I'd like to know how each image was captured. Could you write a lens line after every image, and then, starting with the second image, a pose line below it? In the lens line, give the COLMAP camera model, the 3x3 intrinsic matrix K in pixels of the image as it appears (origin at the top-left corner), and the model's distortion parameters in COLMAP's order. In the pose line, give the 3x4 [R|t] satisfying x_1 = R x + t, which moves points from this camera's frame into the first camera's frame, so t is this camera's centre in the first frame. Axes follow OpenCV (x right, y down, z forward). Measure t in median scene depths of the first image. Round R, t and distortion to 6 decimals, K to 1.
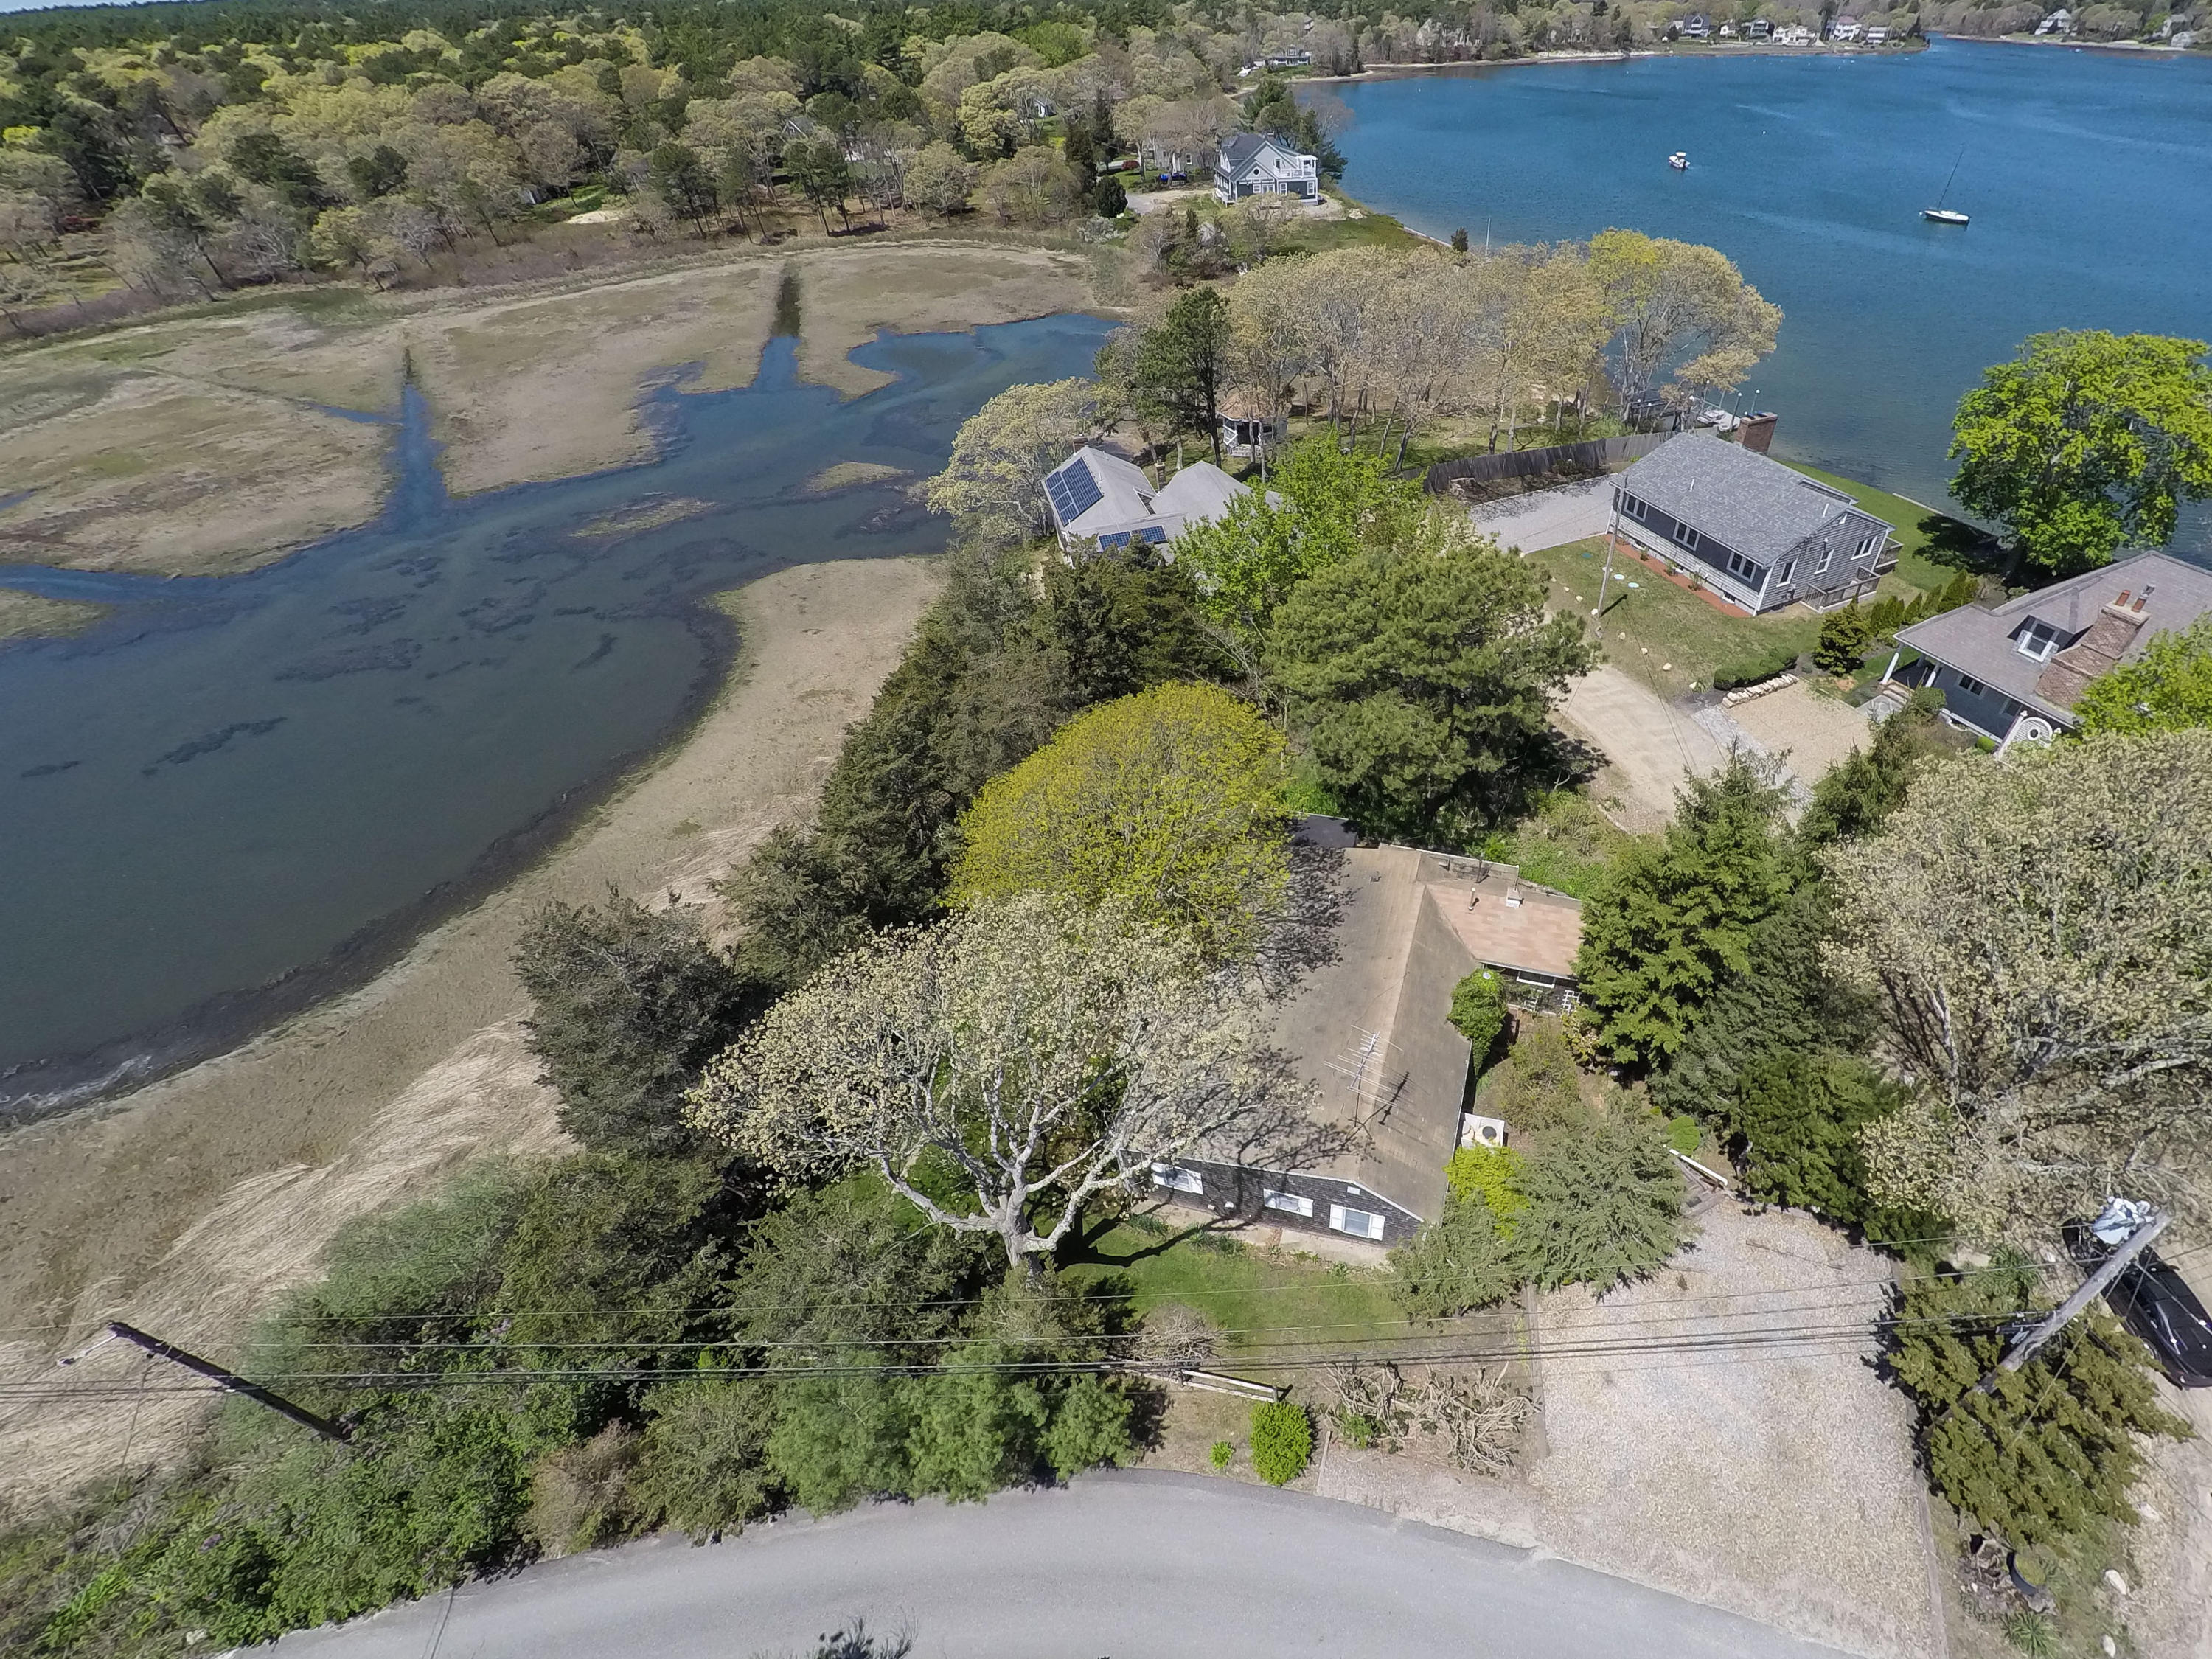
lens RADIAL K [[888.3, 0, 1253.1], [0, 888.3, 844.6], [0, 0, 1]] dist [-0.039218, 0.011083]
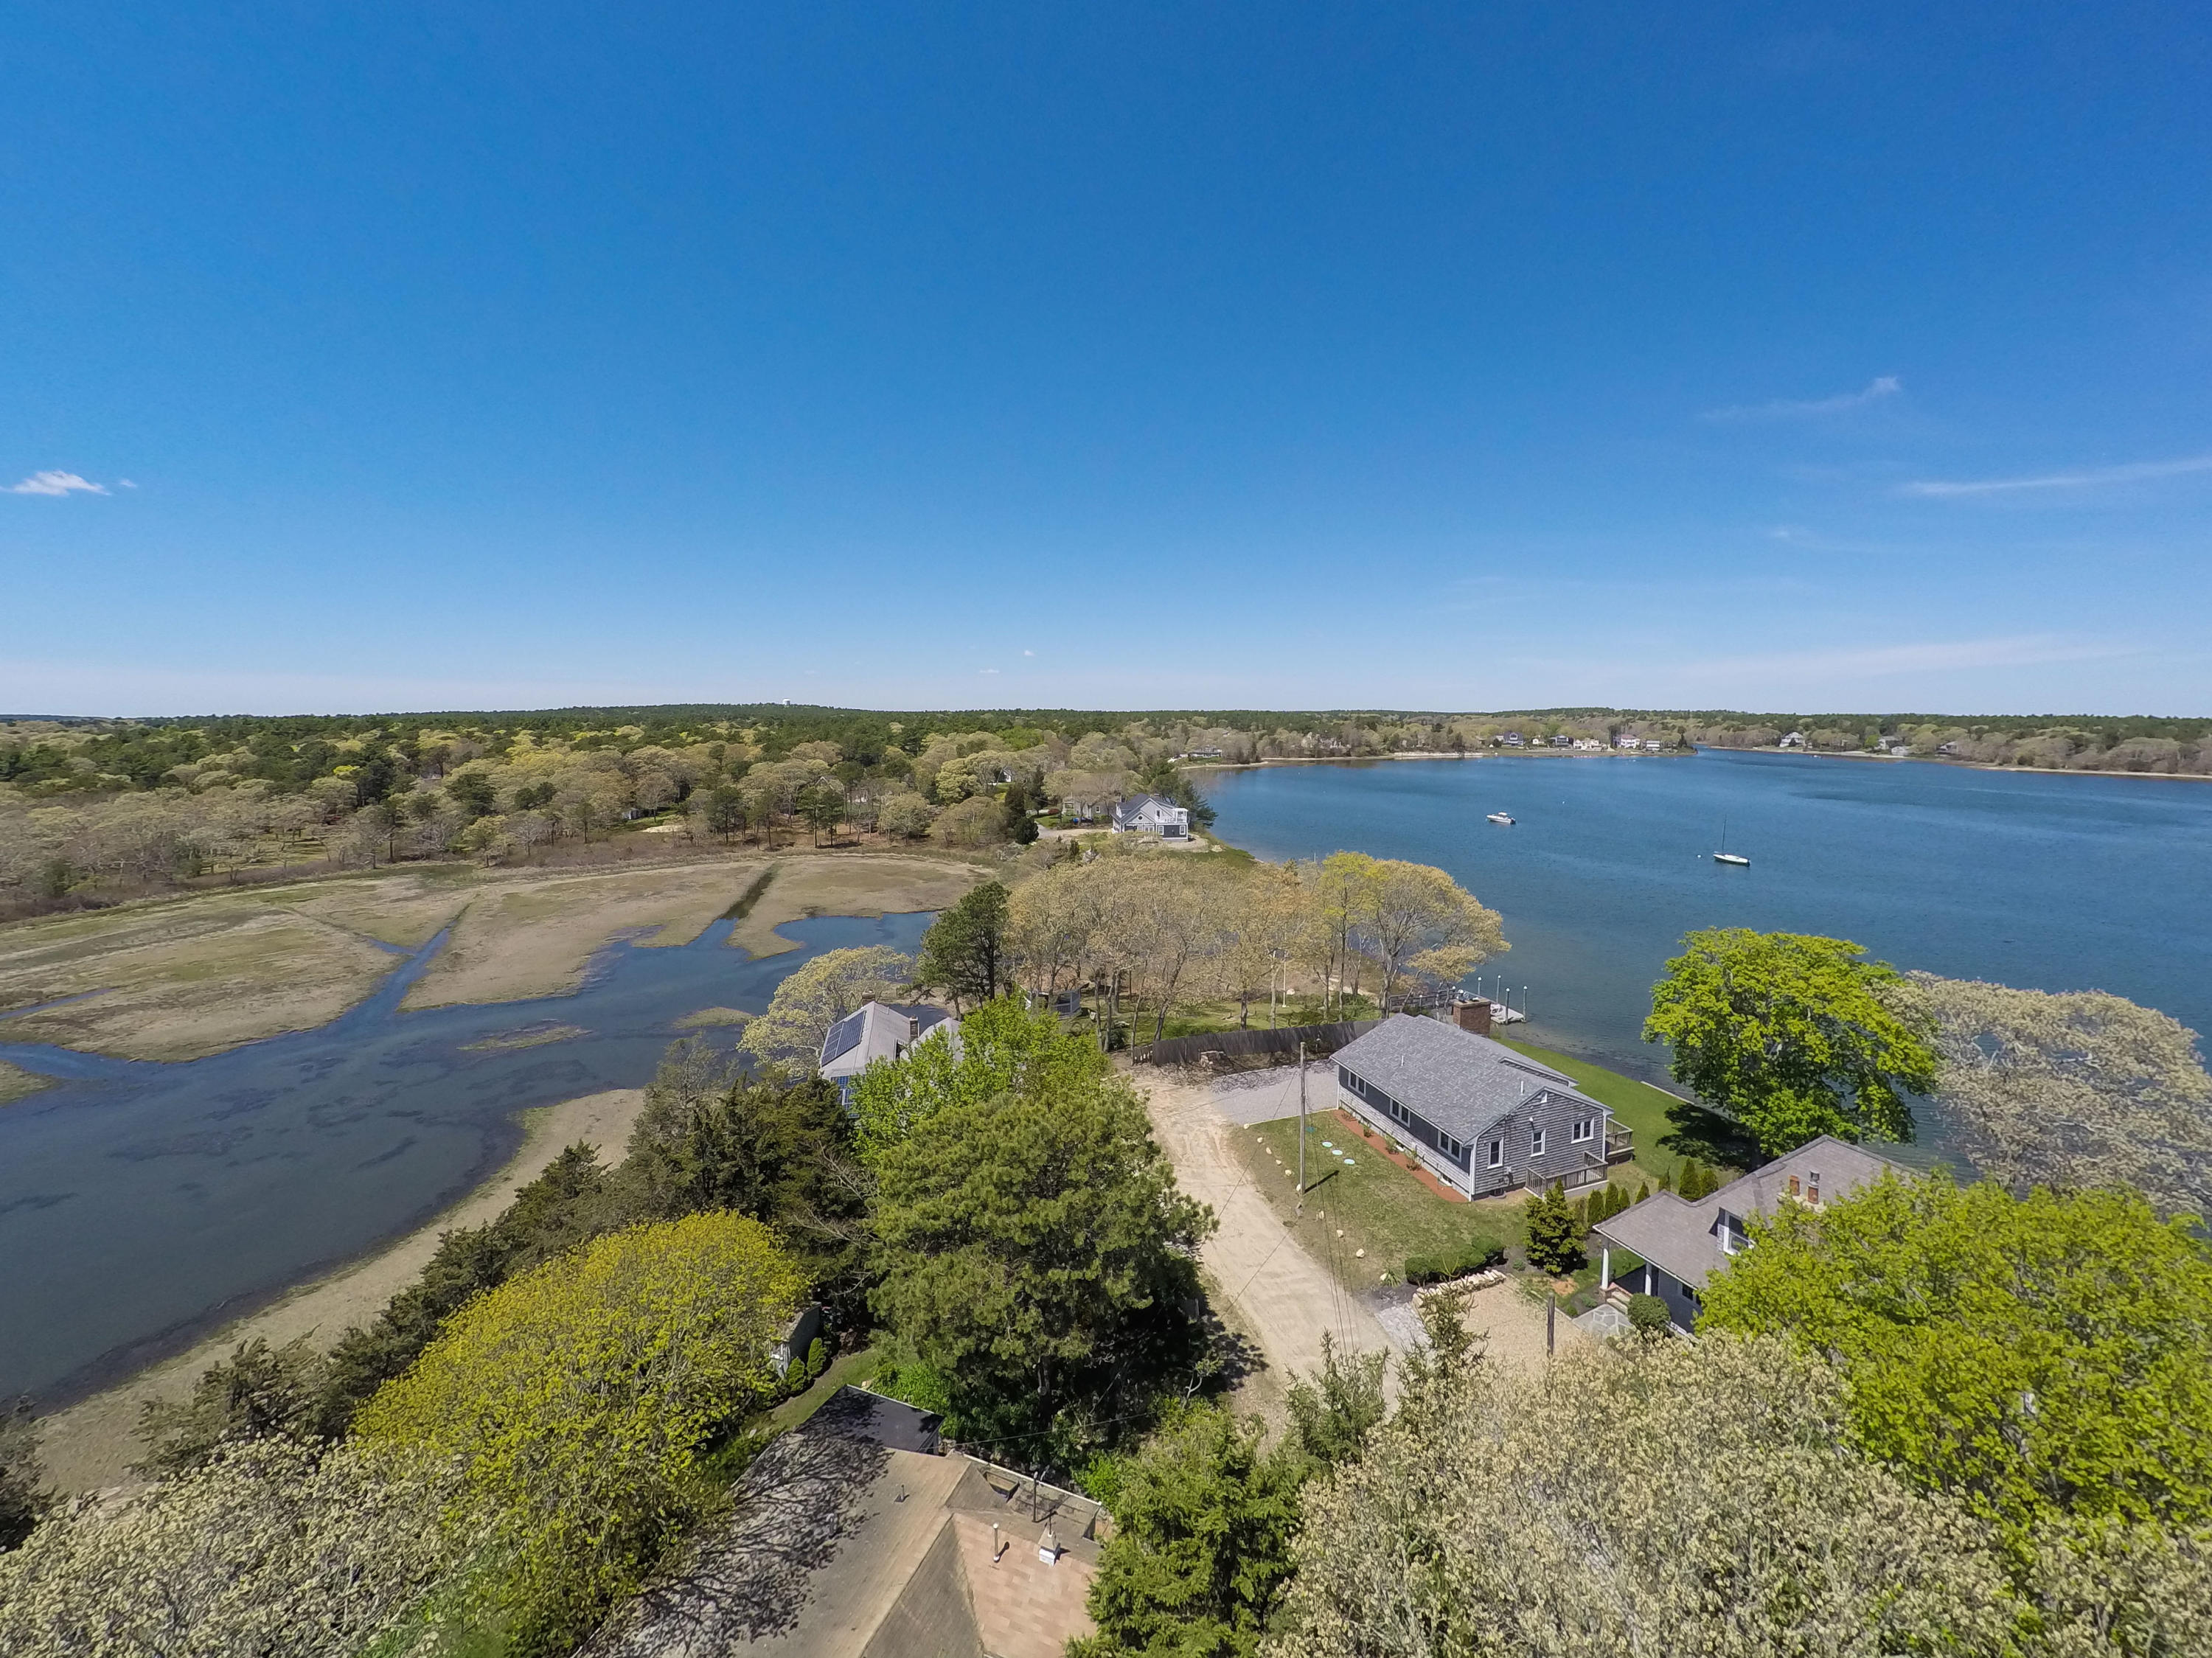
lens RADIAL K [[888.2, 0, 1253.1], [0, 888.2, 844.1], [0, 0, 1]] dist [-0.039218, 0.011083]
pose [[0.993777, 0.033394, -0.106266, 0.389645], [-0.091604, 0.787790, -0.609095, 0.018038], [0.063375, 0.615039, 0.785946, 0.049238]]
